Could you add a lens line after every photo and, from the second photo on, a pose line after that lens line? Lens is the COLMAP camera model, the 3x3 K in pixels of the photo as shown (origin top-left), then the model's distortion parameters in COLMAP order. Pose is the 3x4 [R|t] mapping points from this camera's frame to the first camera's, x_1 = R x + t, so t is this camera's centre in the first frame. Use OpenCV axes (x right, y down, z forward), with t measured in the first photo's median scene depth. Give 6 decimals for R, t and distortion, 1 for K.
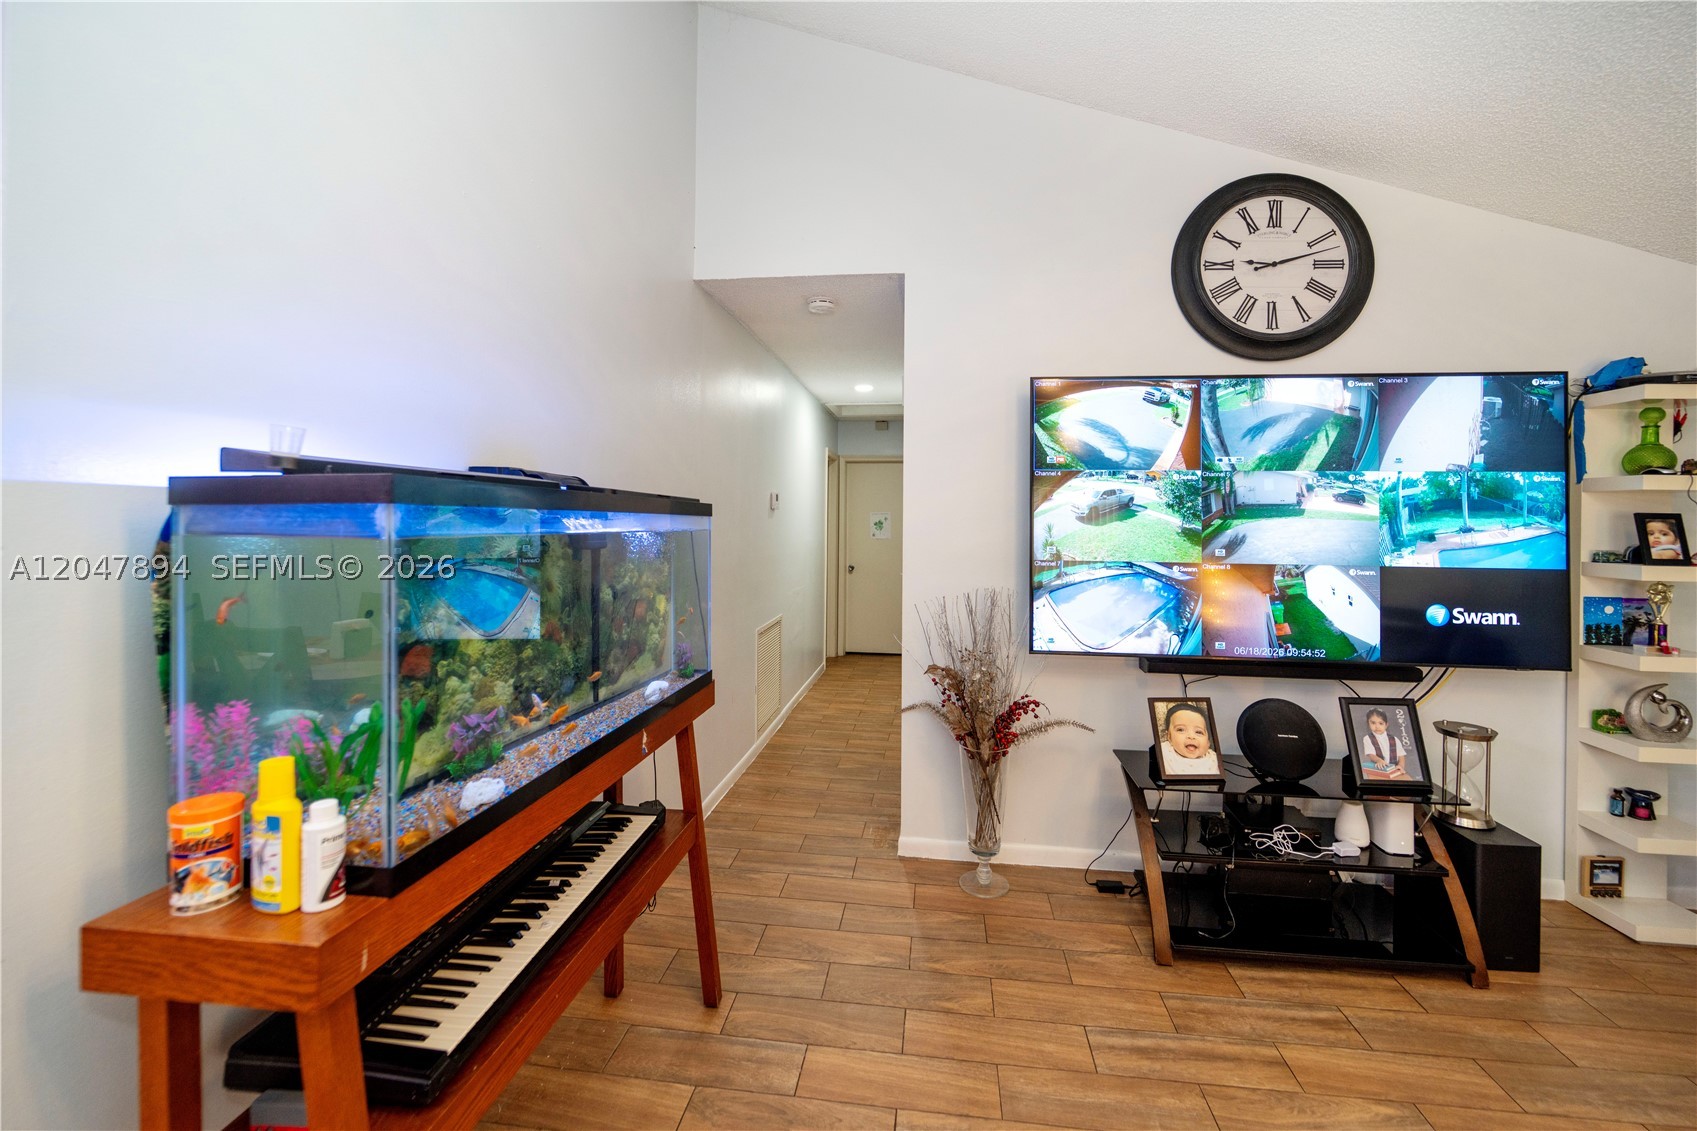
lens RADIAL K [[718.5, 0, 850.2], [0, 718.5, 515.6], [0, 0, 1]] dist [-0.000231, -0.000543]
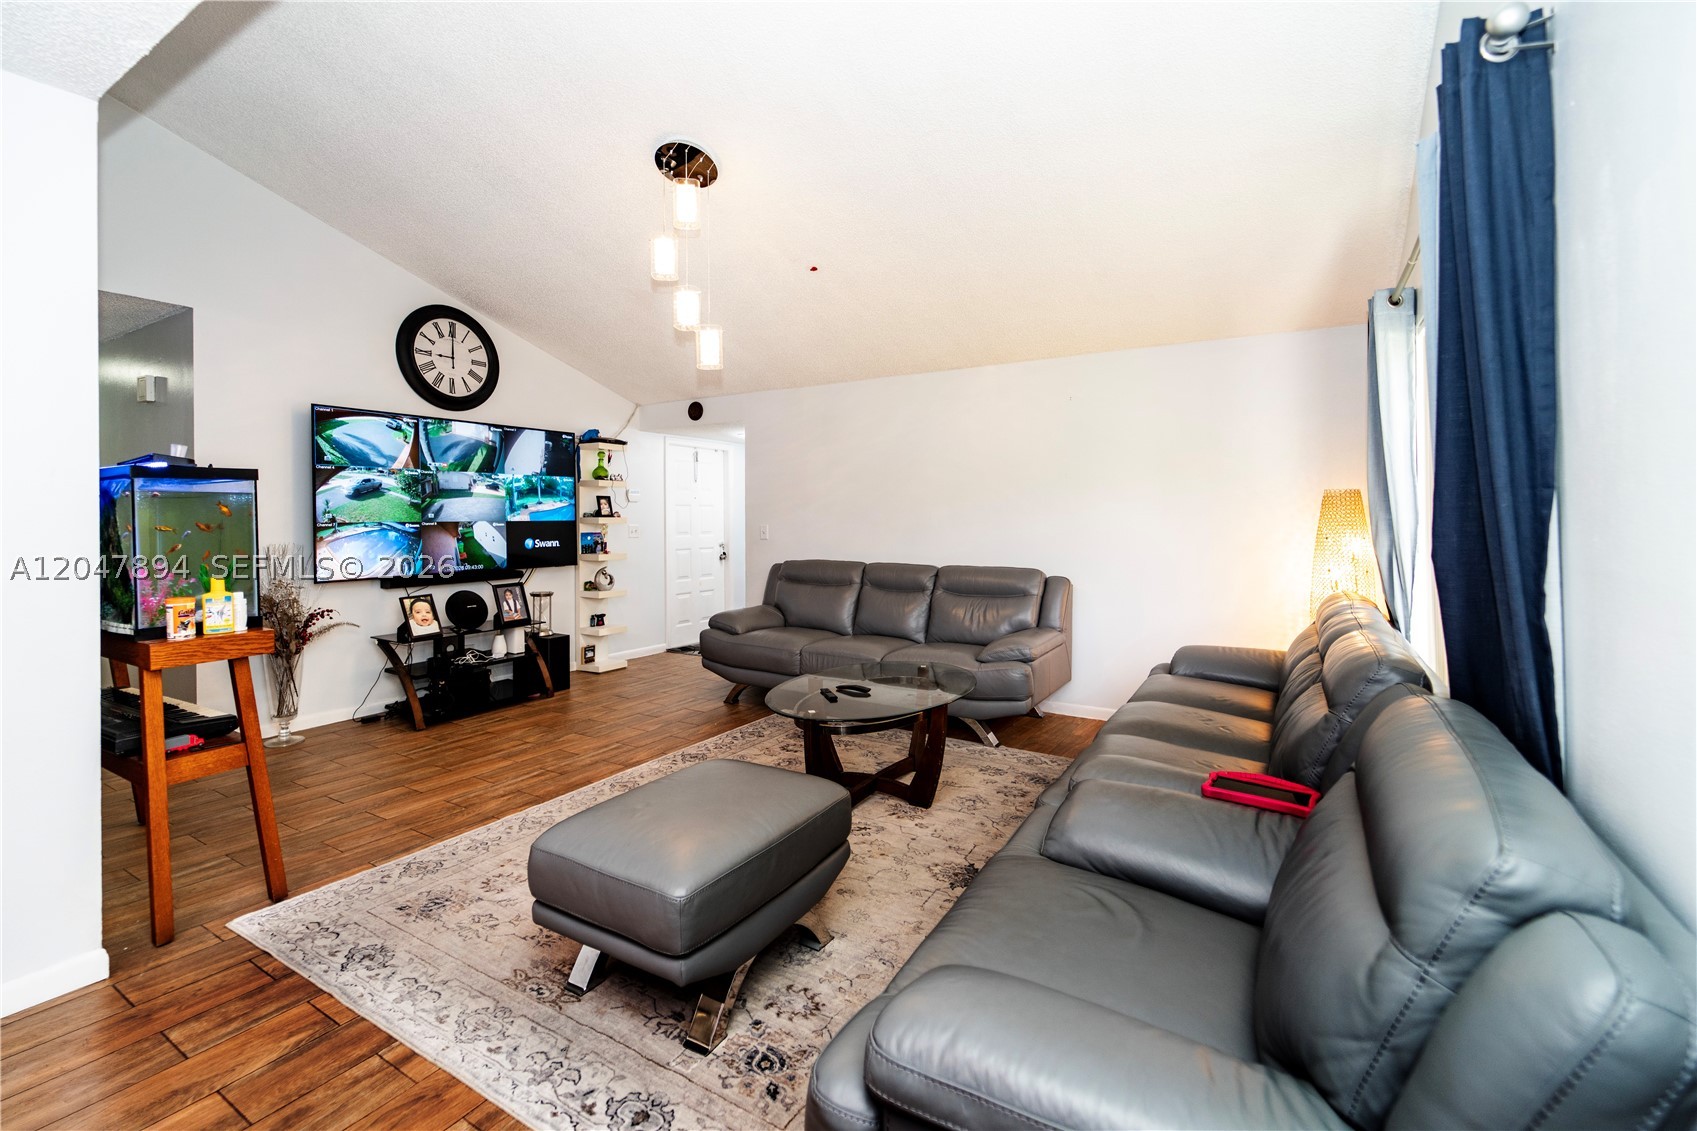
lens RADIAL K [[718.5, 0, 850.2], [0, 718.5, 515.6], [0, 0, 1]] dist [-0.000231, -0.000543]
pose [[0.393417, -0.015608, 0.919228, -0.731000], [0.006662, 0.999878, 0.014126, 0.033081], [-0.919336, 0.000566, 0.393473, -0.677672]]
